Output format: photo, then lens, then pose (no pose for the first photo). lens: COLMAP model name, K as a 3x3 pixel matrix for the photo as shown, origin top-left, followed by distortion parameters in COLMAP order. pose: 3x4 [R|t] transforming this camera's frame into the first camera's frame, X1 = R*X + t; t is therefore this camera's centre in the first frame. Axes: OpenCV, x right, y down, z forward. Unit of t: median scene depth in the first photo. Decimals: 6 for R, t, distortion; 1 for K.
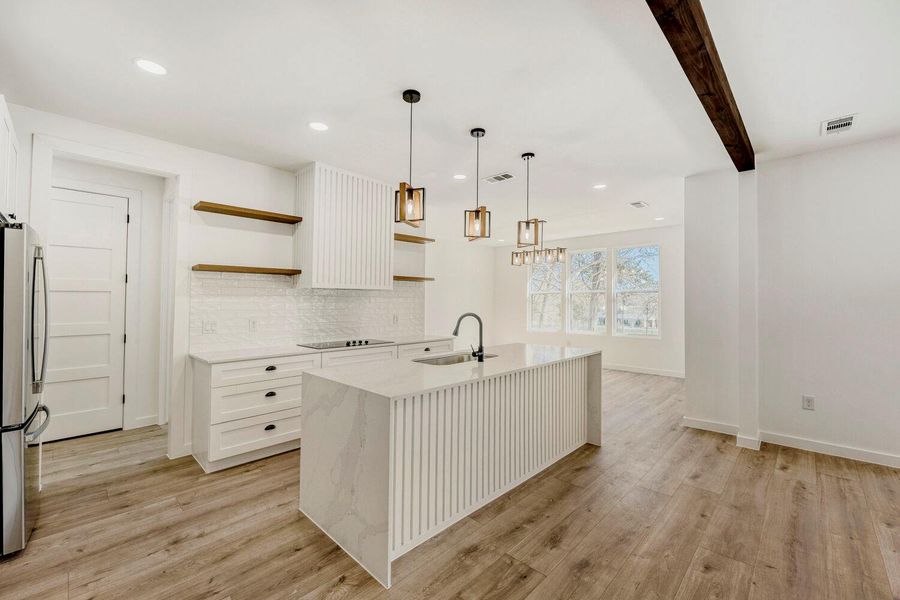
lens RADIAL K [[369.9, 0, 448.5], [0, 369.9, 292.8], [0, 0, 1]] dist [-0.008164, 0.000240]
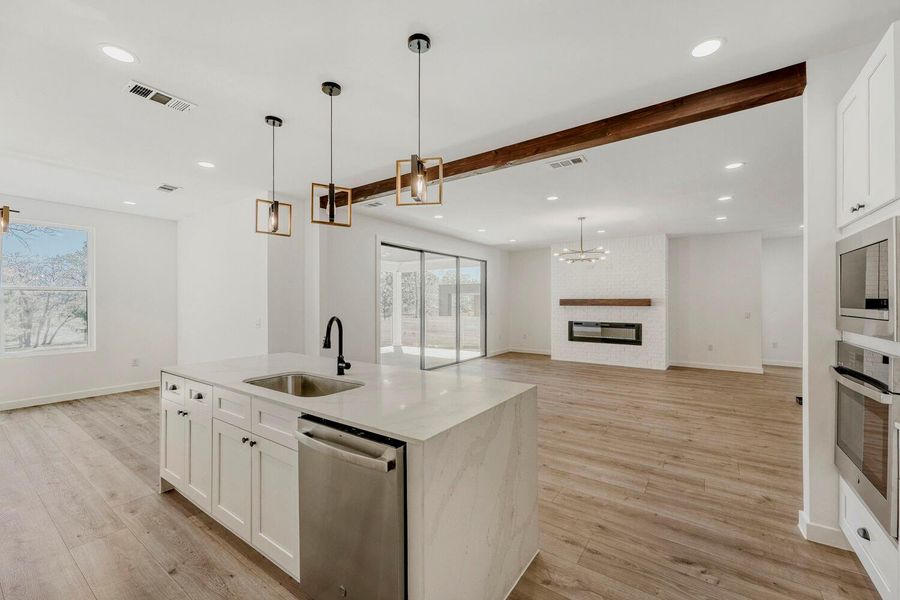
lens RADIAL K [[366.6, 0, 450.0], [0, 366.6, 300.0], [0, 0, 1]] dist [0.001376, -0.000016]
pose [[-0.160259, 0.006979, 0.987050, -0.763533], [-0.021130, 0.999722, -0.010499, 0.021956], [-0.986849, -0.022539, -0.160067, 0.892087]]
